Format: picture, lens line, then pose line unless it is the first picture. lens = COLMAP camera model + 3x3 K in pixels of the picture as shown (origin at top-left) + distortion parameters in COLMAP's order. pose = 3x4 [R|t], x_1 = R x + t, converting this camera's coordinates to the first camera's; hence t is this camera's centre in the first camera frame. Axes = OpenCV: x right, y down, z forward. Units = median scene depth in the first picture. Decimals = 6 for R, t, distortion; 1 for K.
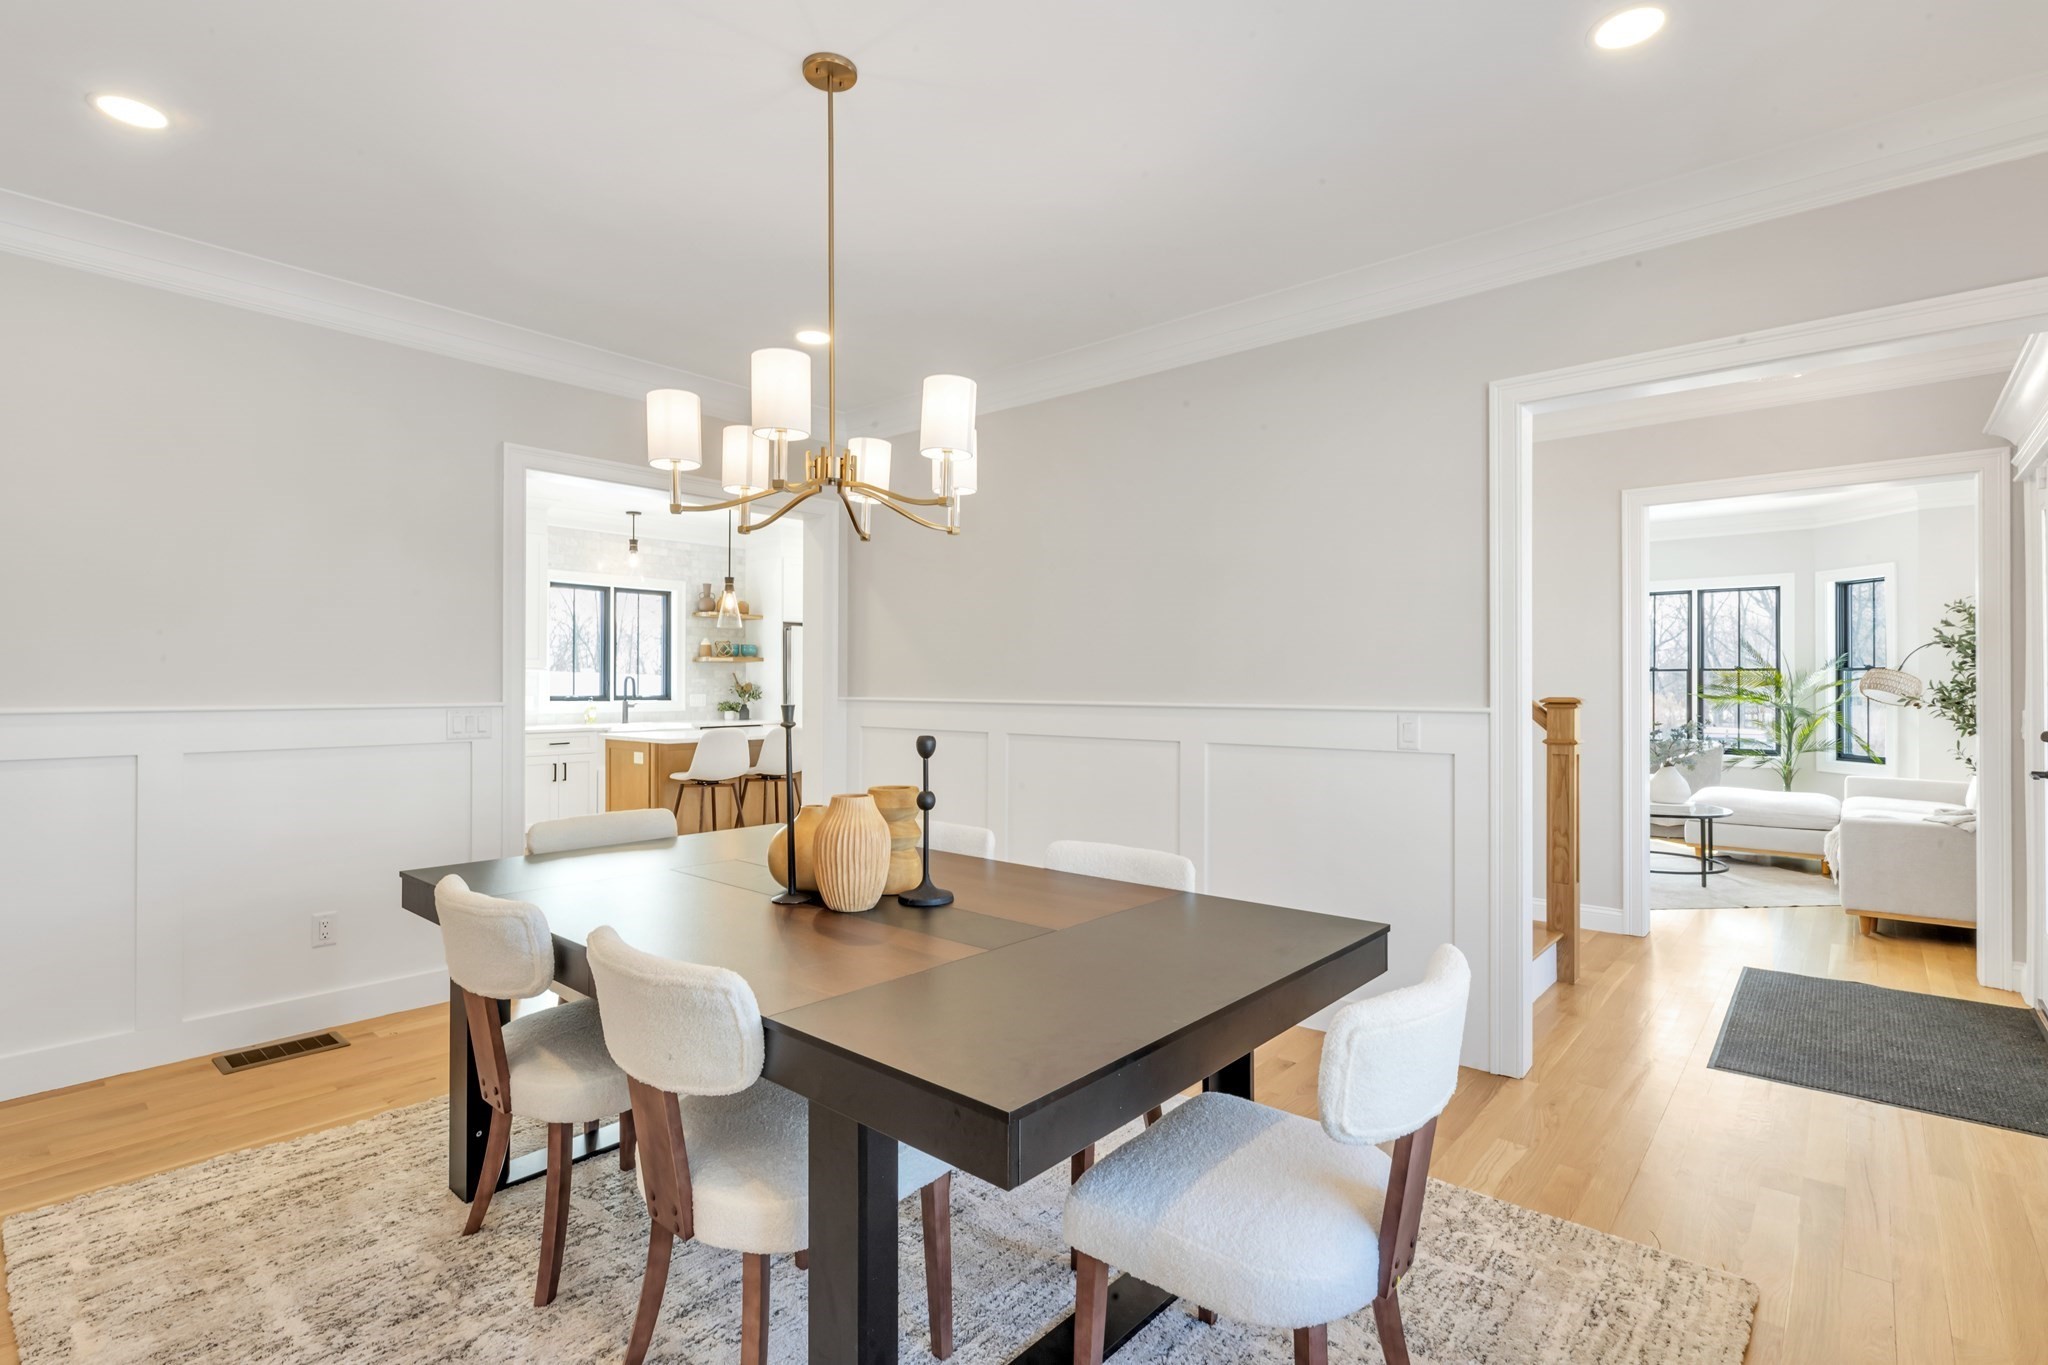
lens RADIAL K [[970.2, 0, 1007.8], [0, 970.2, 676.0], [0, 0, 1]] dist [-0.000628, 0.000203]
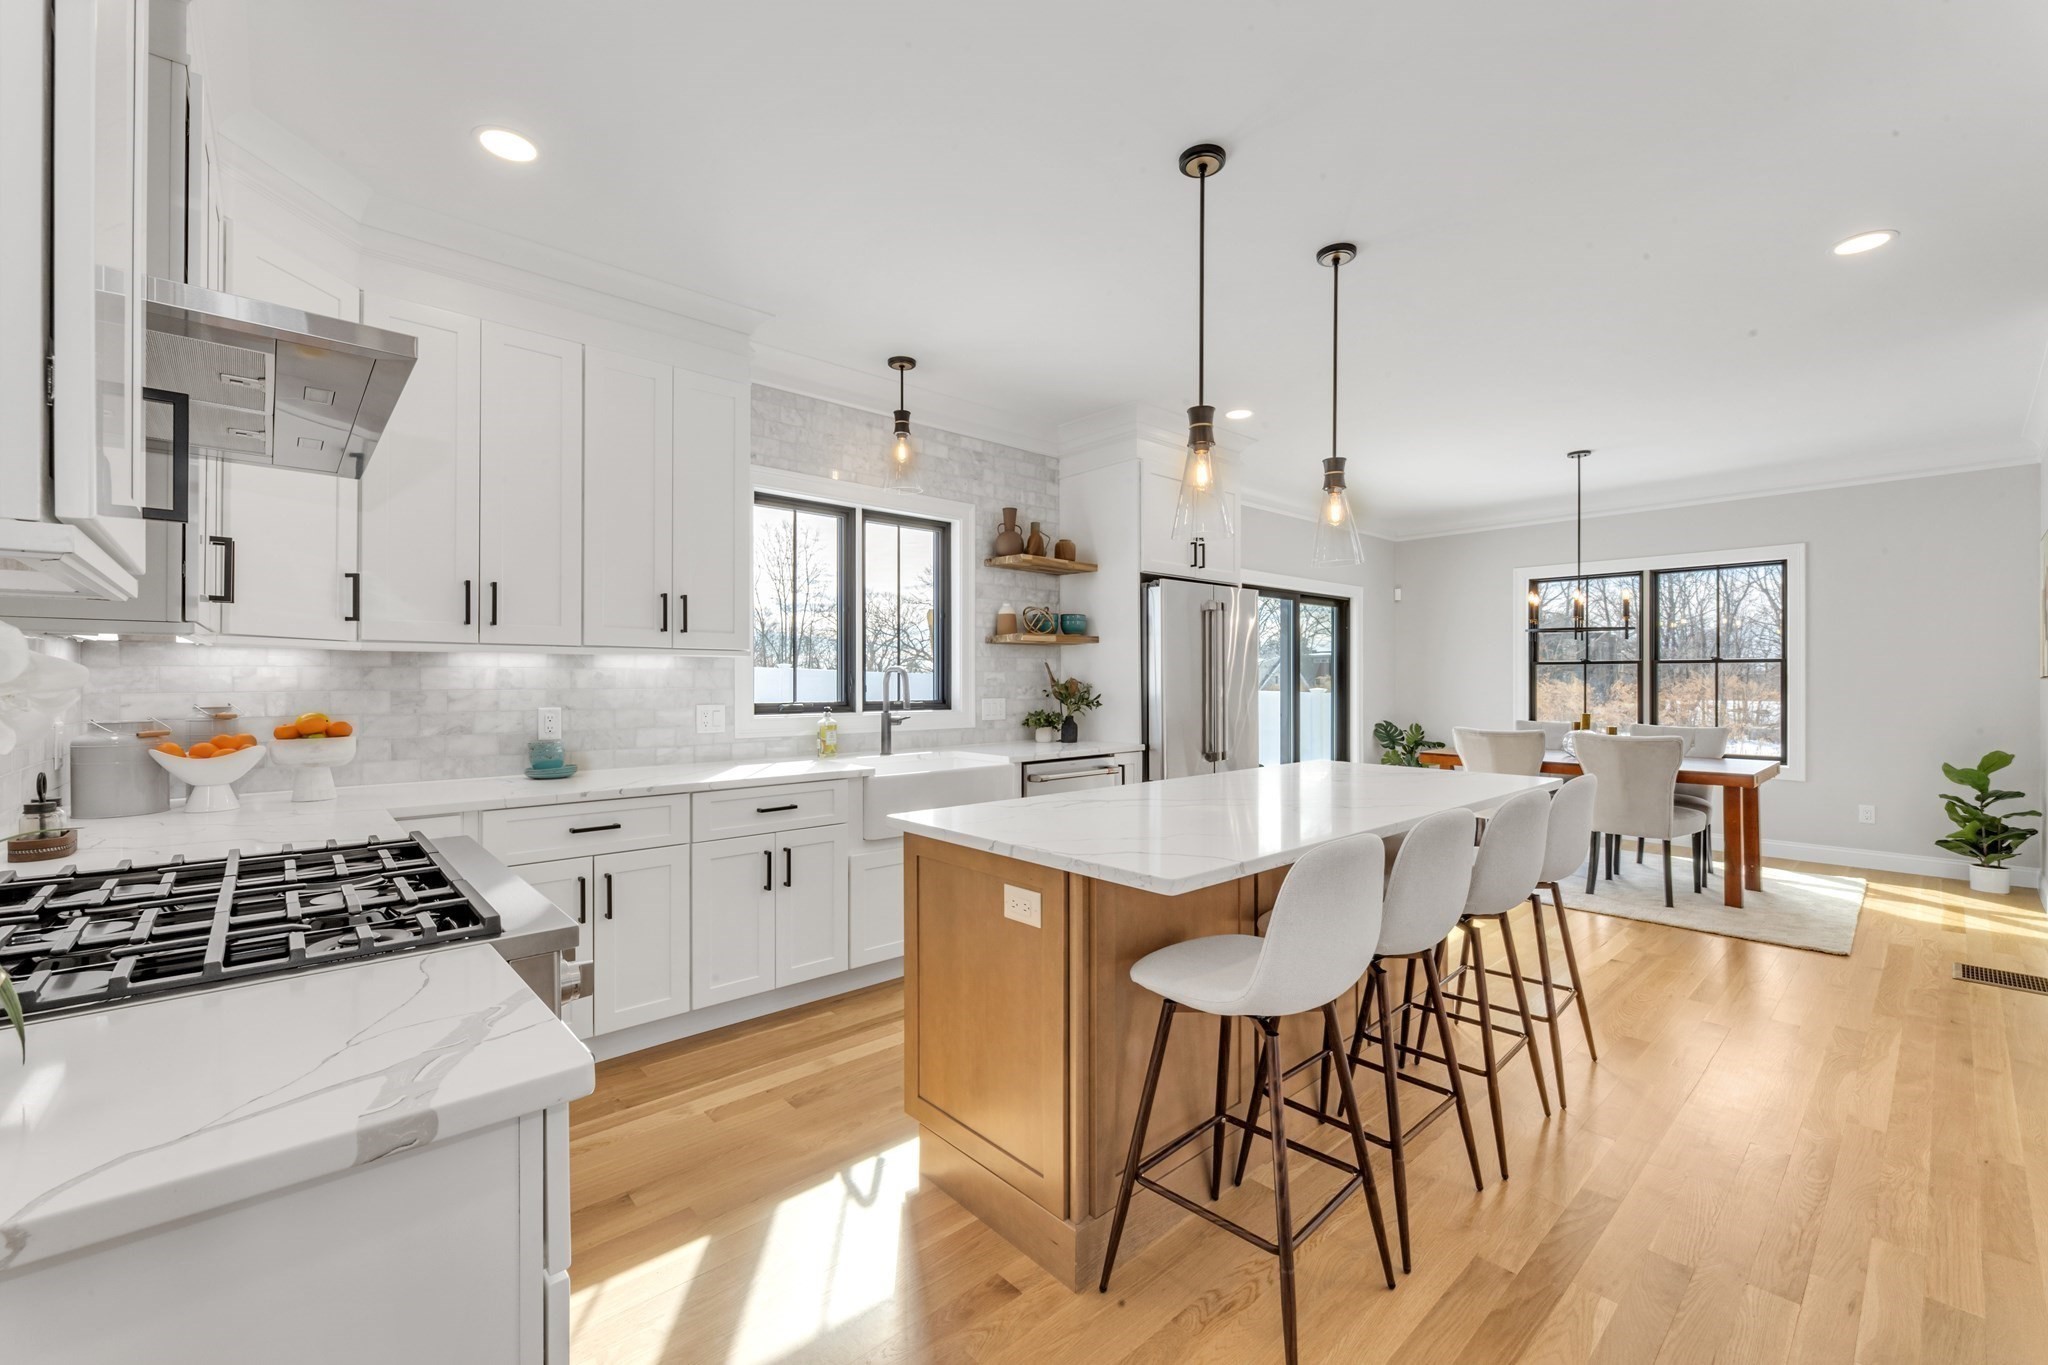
lens RADIAL K [[832.9, 0, 1018.6], [0, 832.9, 686.7], [0, 0, 1]] dist [-0.015976, -0.000599]
pose [[0.991909, -0.000060, -0.126954, -0.244112], [0.001649, 0.999922, 0.012414, 0.005377], [0.126943, -0.012523, 0.991831, 0.510376]]
